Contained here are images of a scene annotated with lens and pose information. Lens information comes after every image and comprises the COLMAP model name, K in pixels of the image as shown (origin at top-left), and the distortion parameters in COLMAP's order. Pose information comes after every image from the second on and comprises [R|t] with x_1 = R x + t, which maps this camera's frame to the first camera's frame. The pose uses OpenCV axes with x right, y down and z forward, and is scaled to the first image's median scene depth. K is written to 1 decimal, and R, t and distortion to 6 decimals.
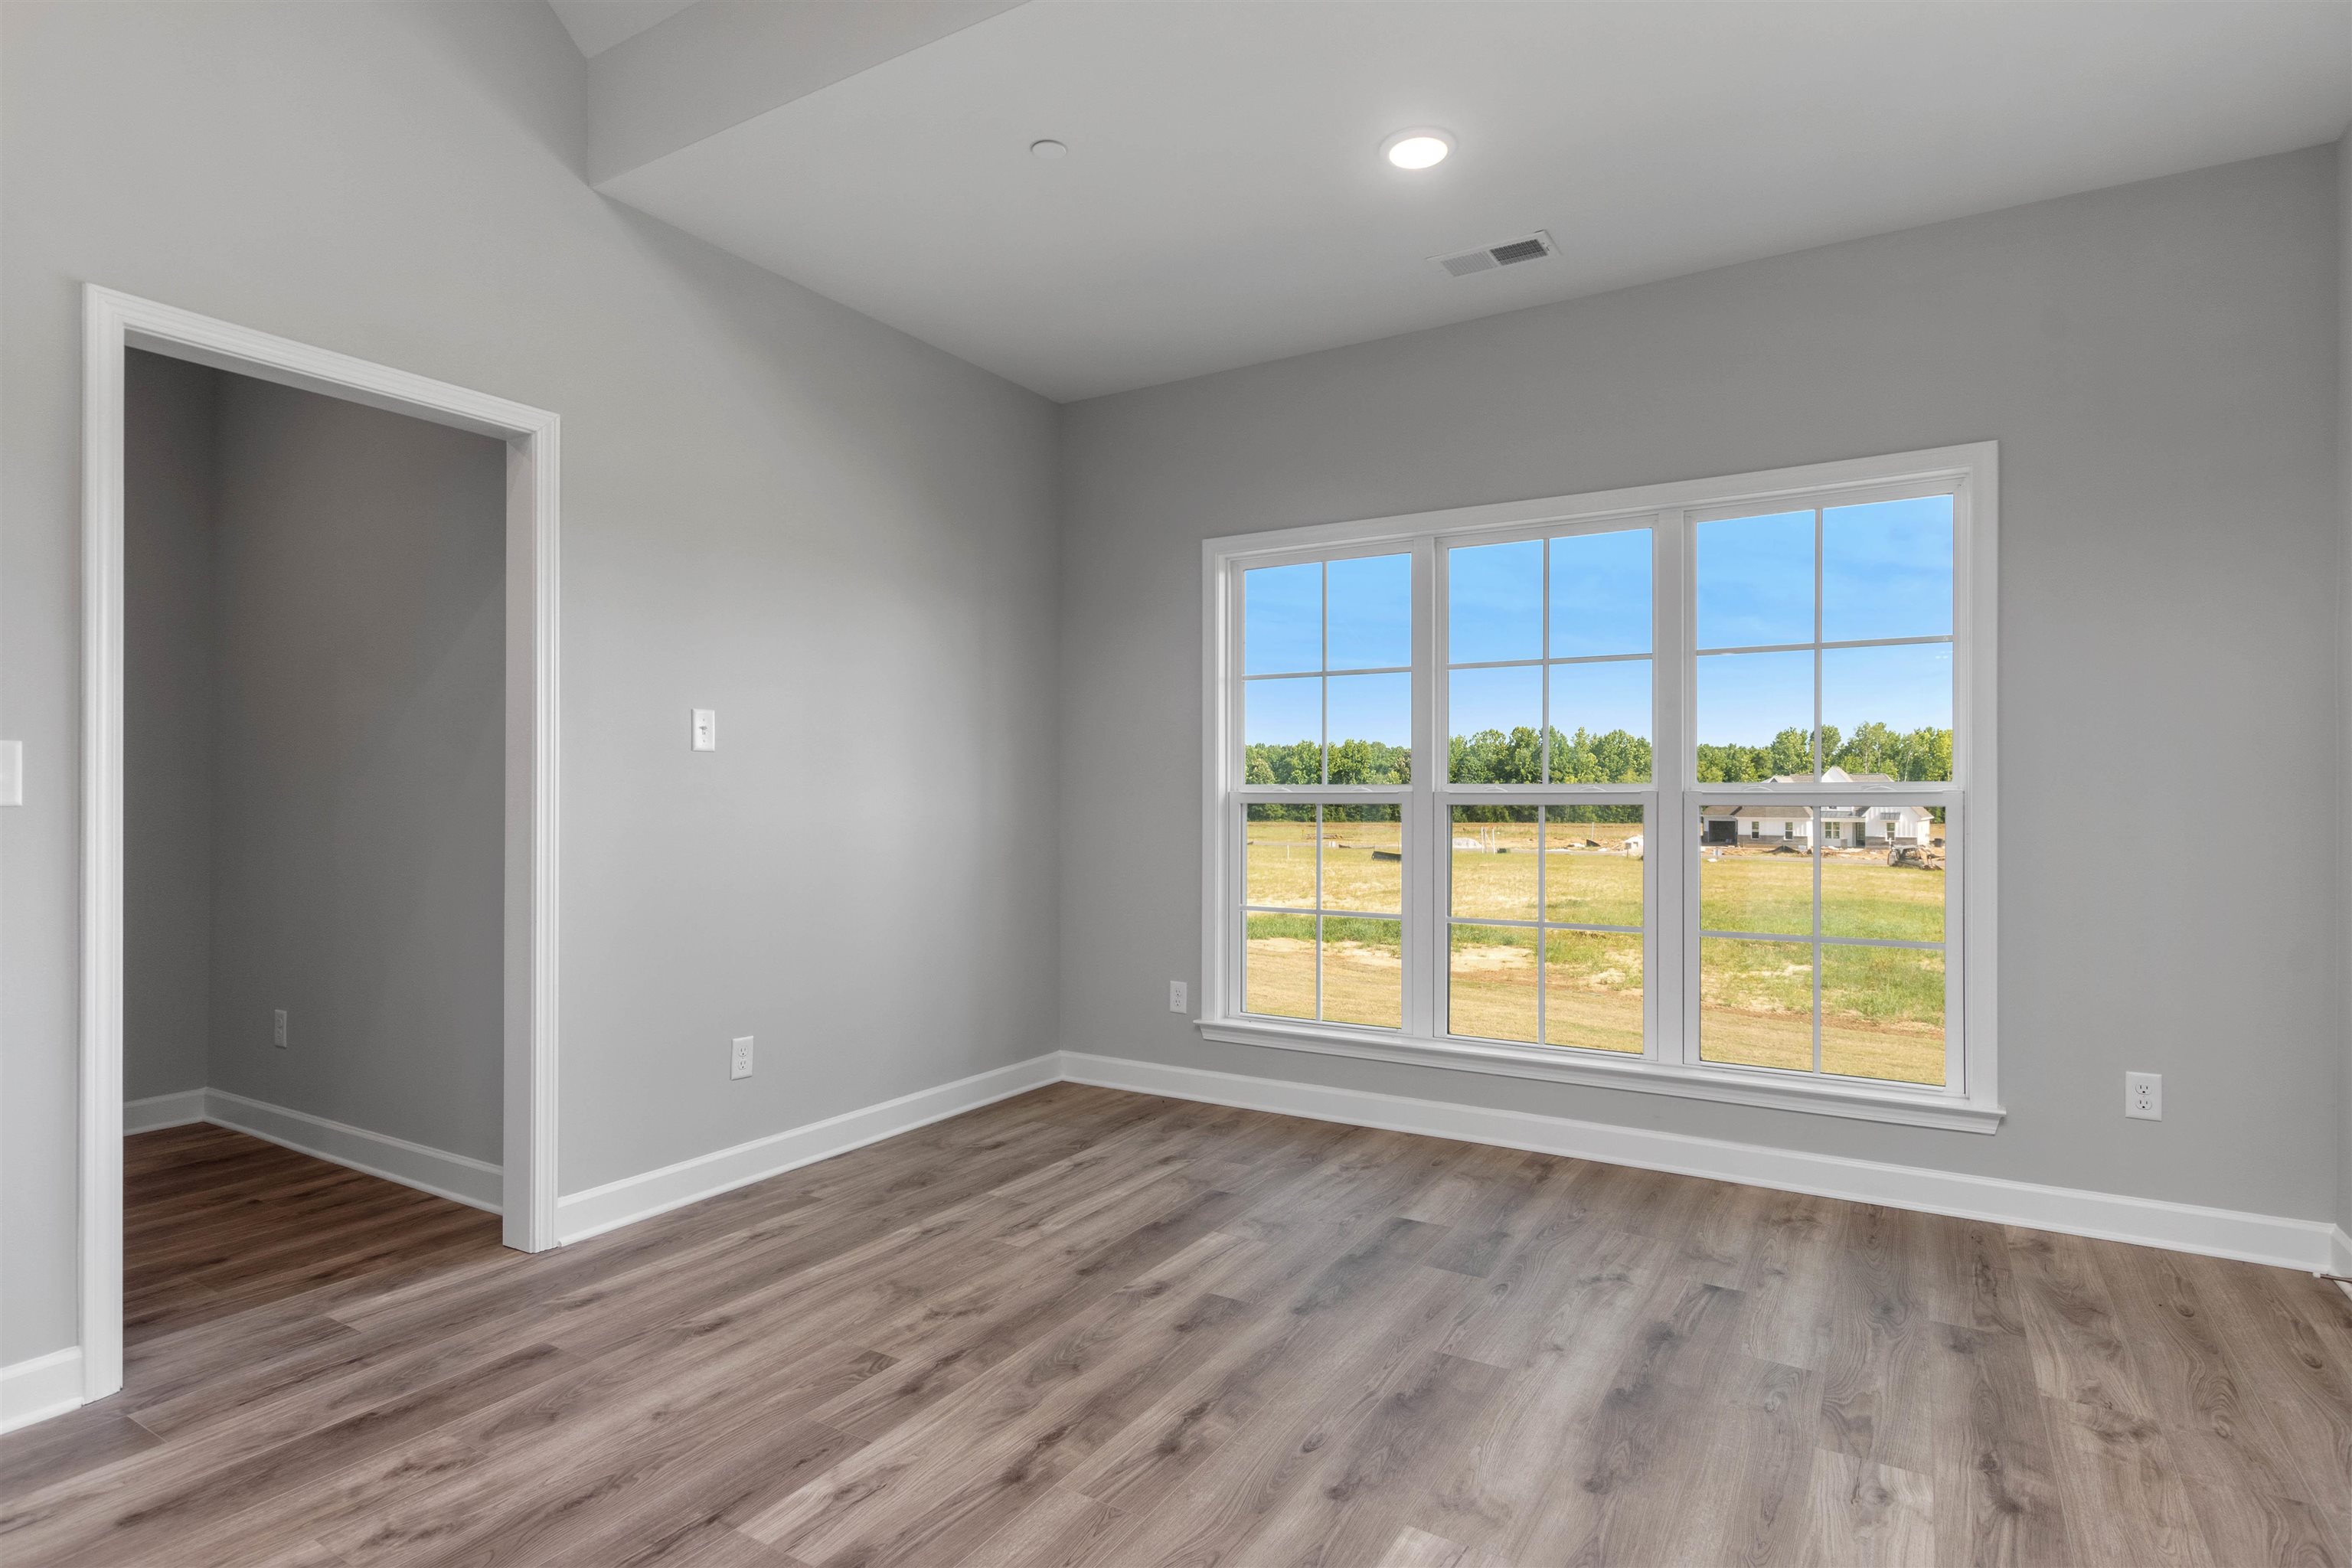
lens RADIAL K [[1213.9, 0, 1182.6], [0, 1213.9, 788.8], [0, 0, 1]] dist [0.010323, -0.006668]
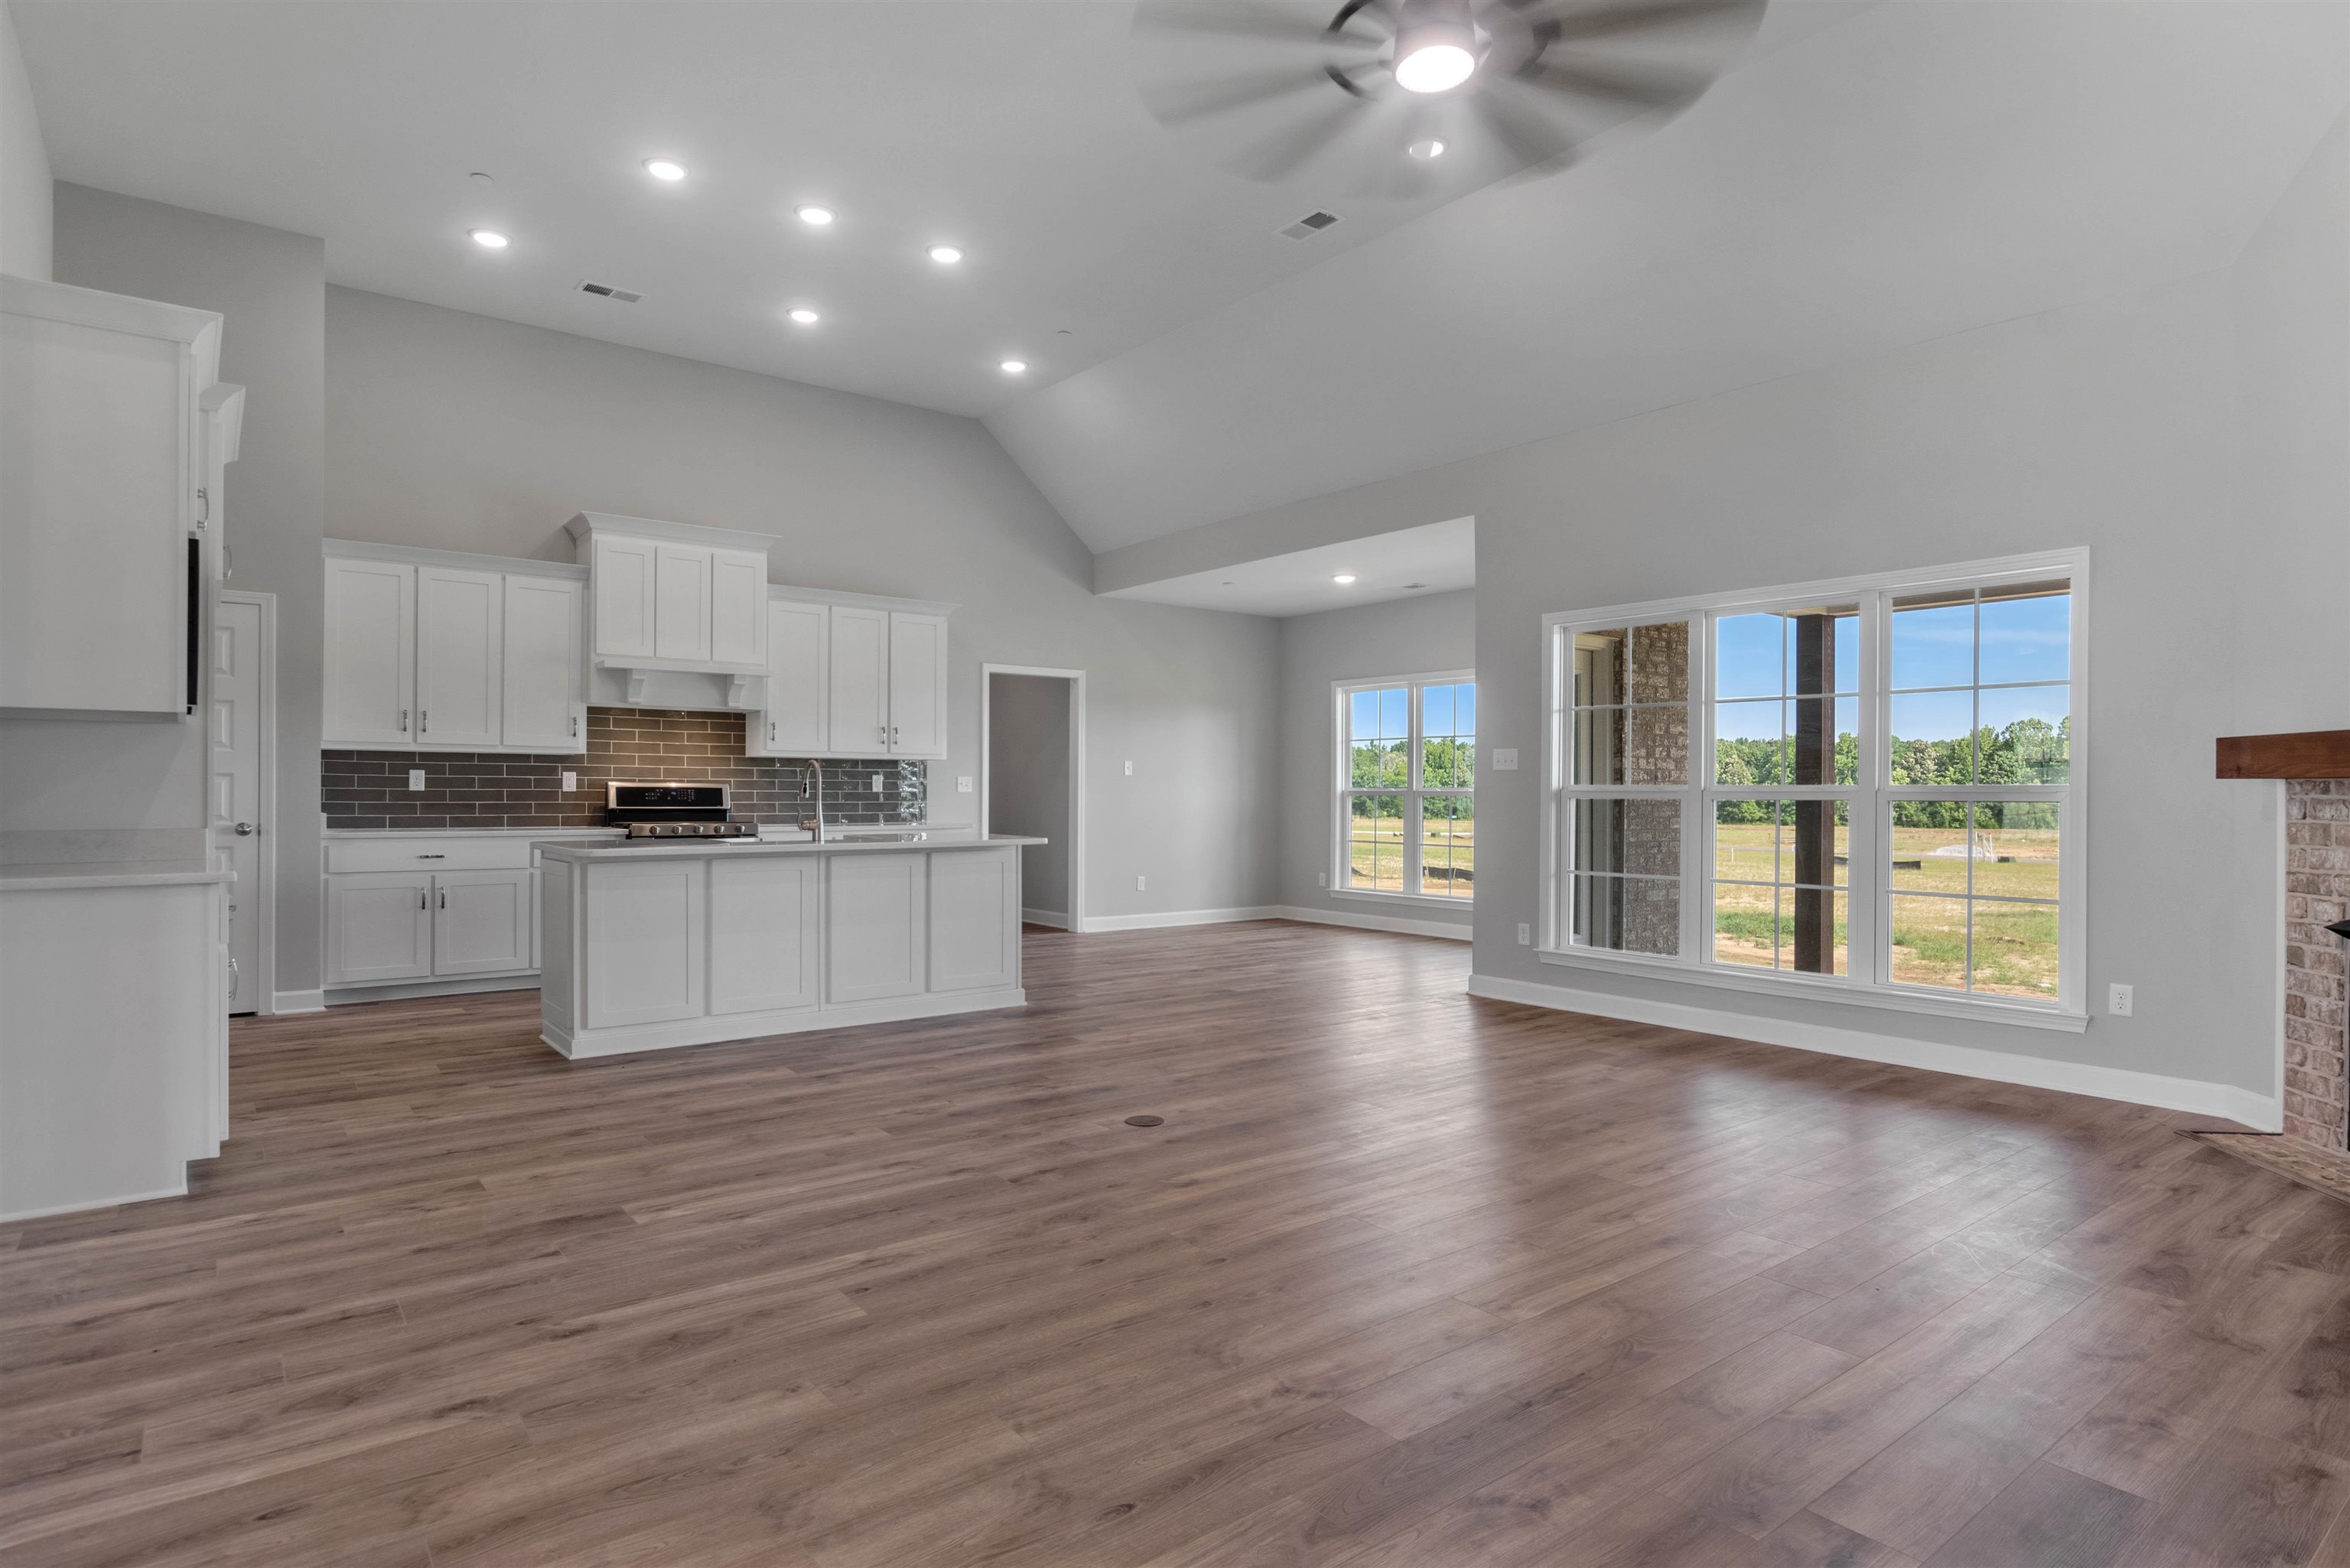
lens RADIAL K [[1243.8, 0, 1172.3], [0, 1243.8, 791.9], [0, 0, 1]] dist [-0.001236, -0.000175]
pose [[0.932169, 0.004205, -0.361998, 0.839594], [-0.002932, 0.999987, 0.004066, -0.003517], [0.362010, -0.002729, 0.932170, -1.865959]]
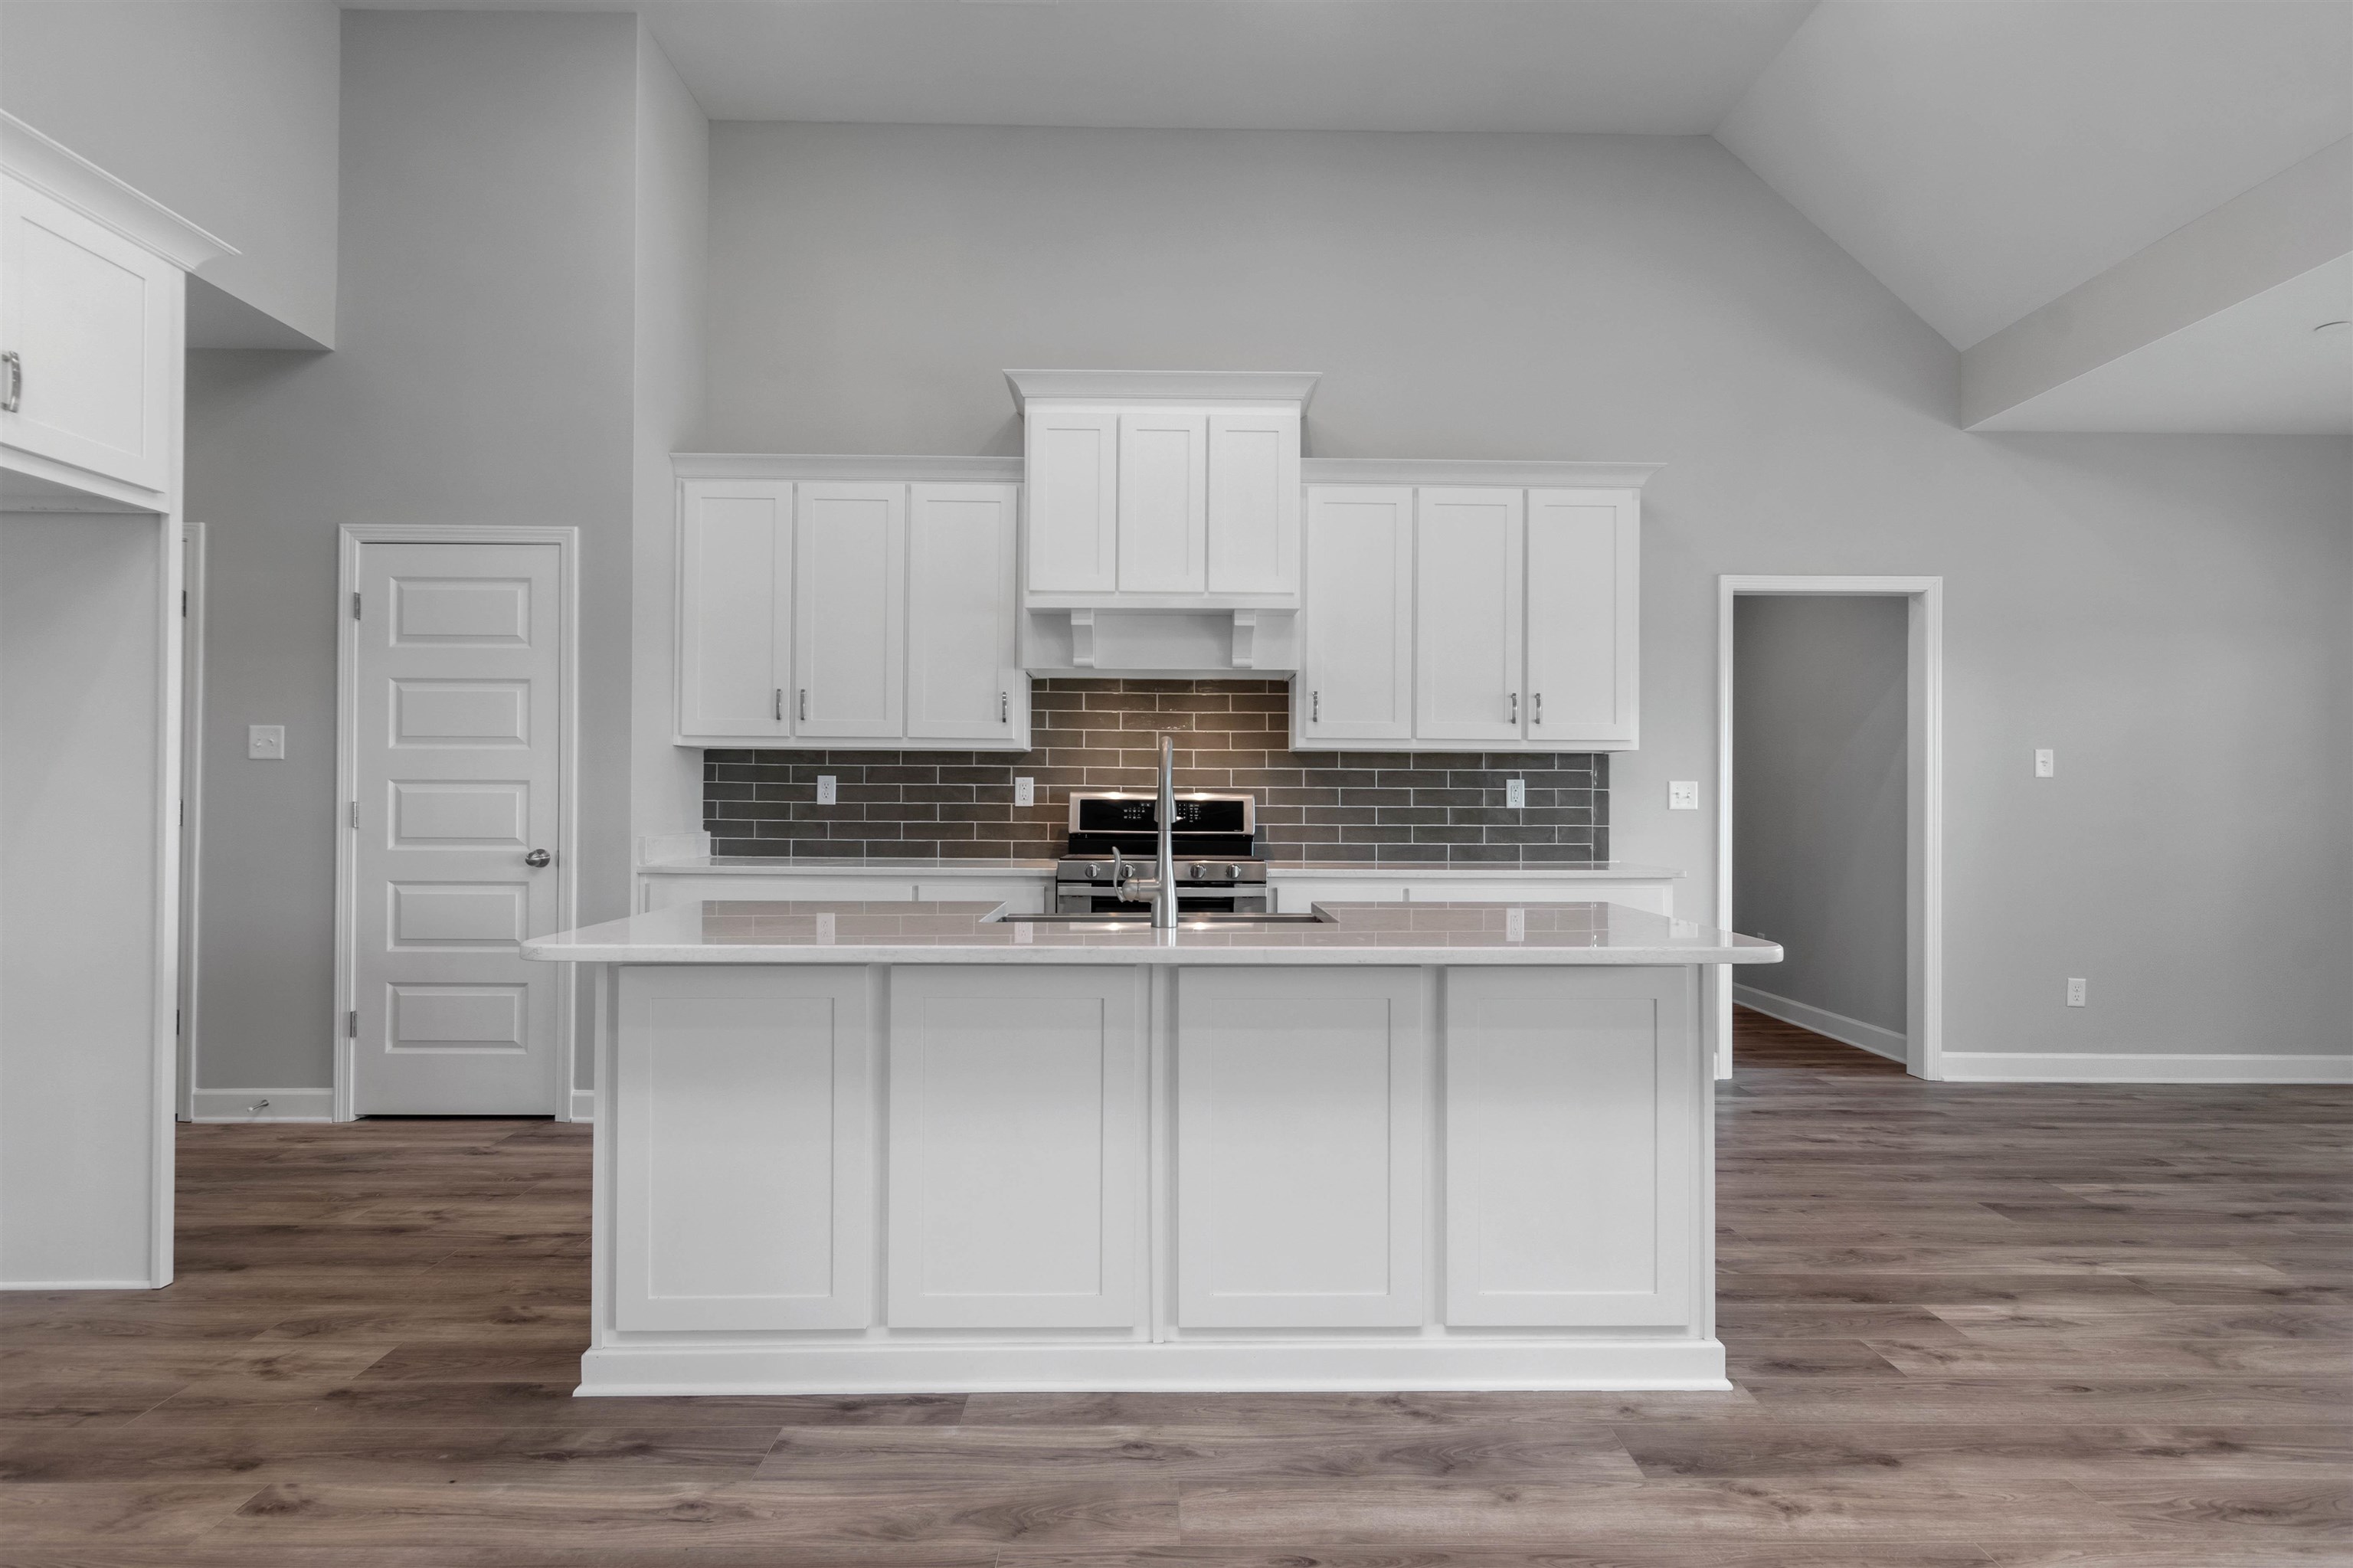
lens RADIAL K [[1214.4, 0, 1183.1], [0, 1214.4, 788.8], [0, 0, 1]] dist [0.010323, -0.006668]
pose [[0.528857, -0.007563, -0.848677, 0.330033], [-0.002654, 0.999941, -0.010564, 0.001986], [0.848707, 0.007839, 0.528806, -0.714774]]
